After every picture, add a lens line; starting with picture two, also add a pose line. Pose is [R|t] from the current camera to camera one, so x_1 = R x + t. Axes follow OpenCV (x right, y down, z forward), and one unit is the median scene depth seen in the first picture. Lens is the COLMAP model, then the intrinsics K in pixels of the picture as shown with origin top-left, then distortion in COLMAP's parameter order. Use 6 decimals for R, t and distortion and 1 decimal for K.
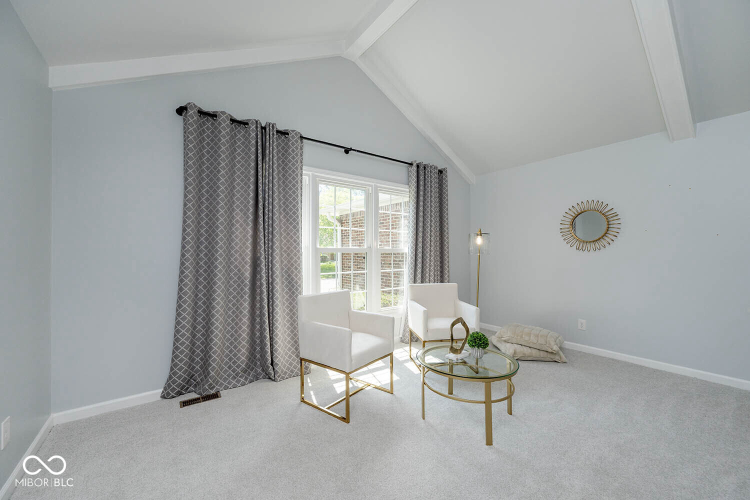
lens RADIAL K [[294.1, 0, 375.0], [0, 294.1, 250.0], [0, 0, 1]] dist [0.000455, -0.000125]
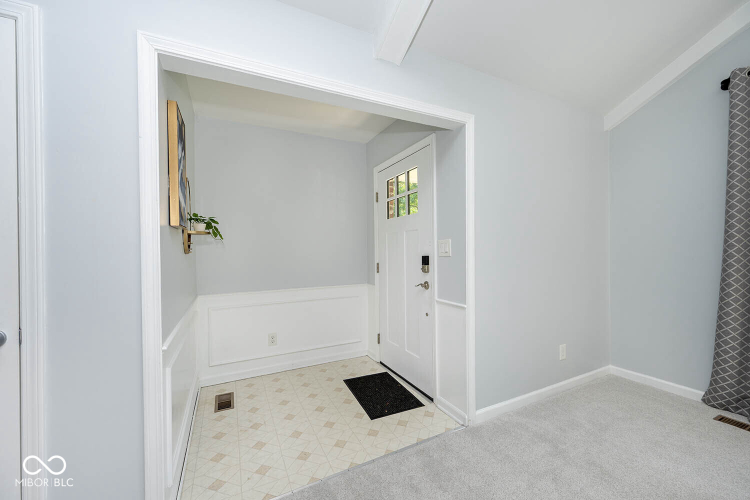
lens RADIAL K [[294.1, 0, 375.0], [0, 294.1, 250.0], [0, 0, 1]] dist [0.000455, -0.000125]
pose [[-0.169896, 0.000075, -0.985462, 0.373299], [0.013789, 0.999902, -0.002301, 0.002294], [0.985365, -0.013980, -0.169881, 0.120472]]
